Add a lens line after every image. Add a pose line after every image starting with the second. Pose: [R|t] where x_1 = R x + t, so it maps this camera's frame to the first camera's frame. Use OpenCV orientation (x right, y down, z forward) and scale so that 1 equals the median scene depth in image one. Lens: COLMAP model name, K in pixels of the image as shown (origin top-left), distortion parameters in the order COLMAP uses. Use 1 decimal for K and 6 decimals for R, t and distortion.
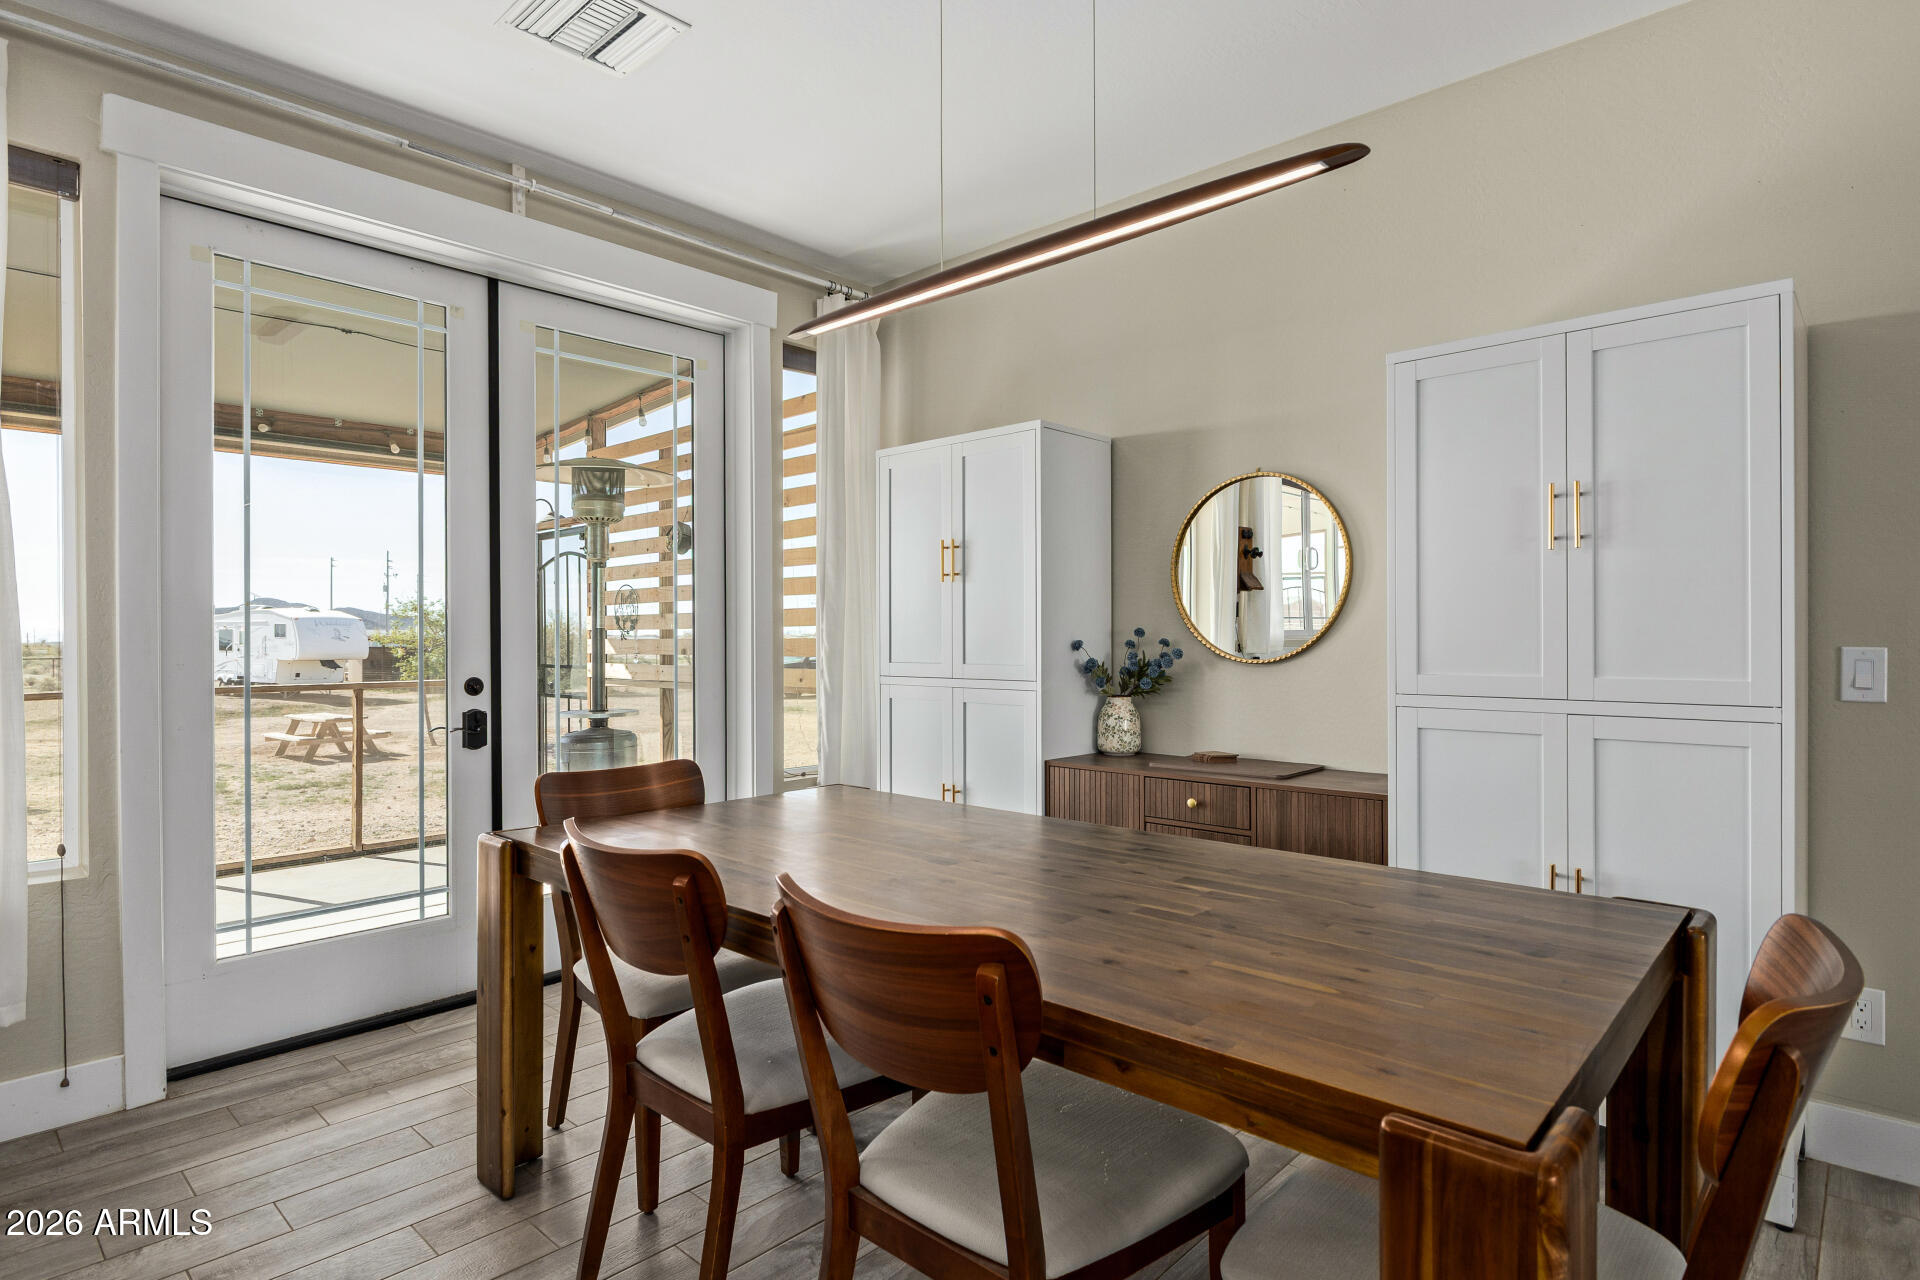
lens RADIAL K [[1016.8, 0, 959.4], [0, 1016.8, 640.3], [0, 0, 1]] dist [0.002388, 0.000074]
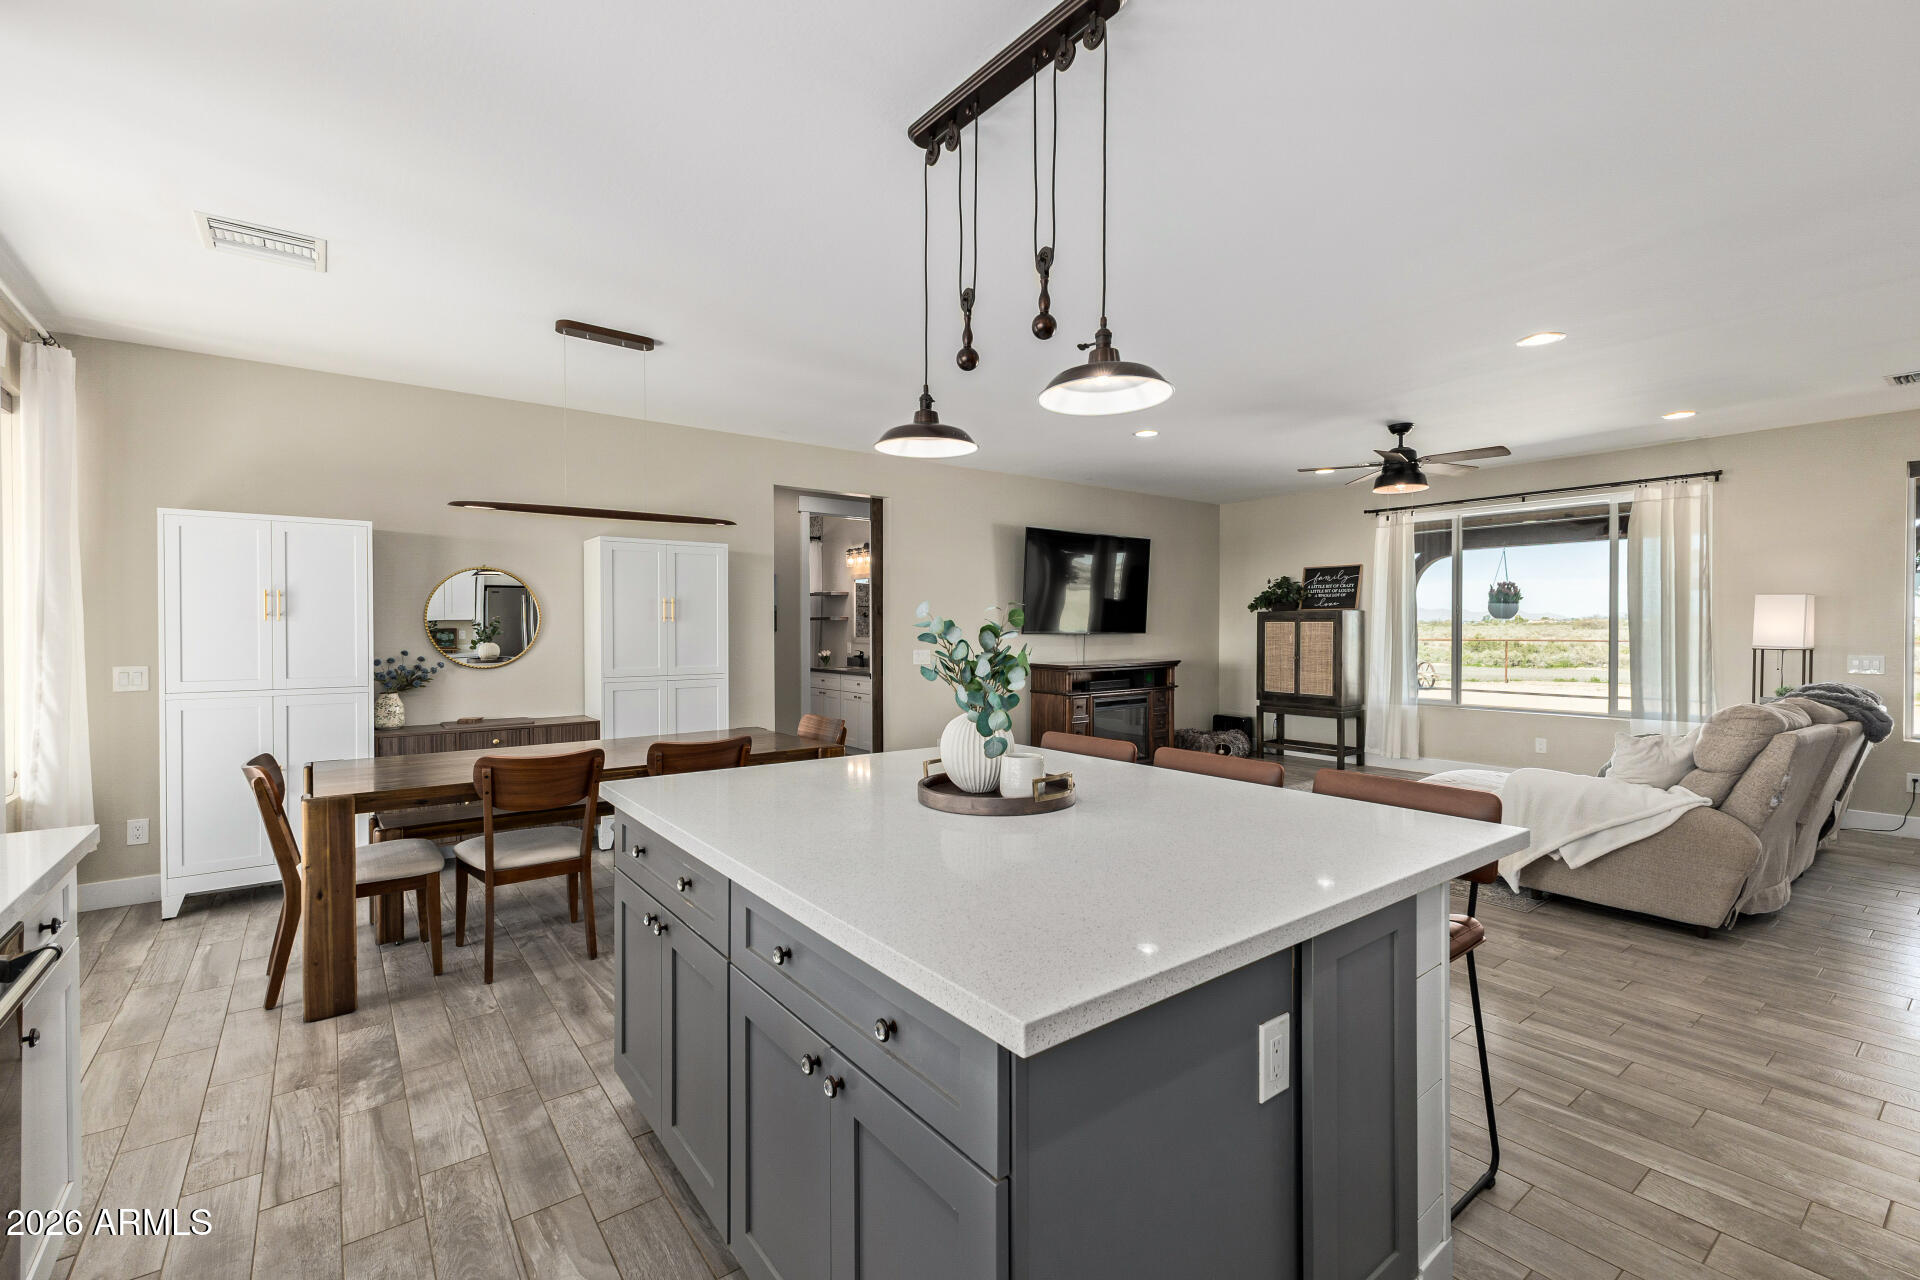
lens RADIAL K [[827.1, 0, 954.4], [0, 827.1, 633.8], [0, 0, 1]] dist [0.010806, -0.003648]
pose [[0.162512, -0.002837, 0.986702, -1.008088], [0.004804, 0.999986, 0.002084, -0.037696], [-0.986695, 0.004401, 0.162524, -0.099870]]
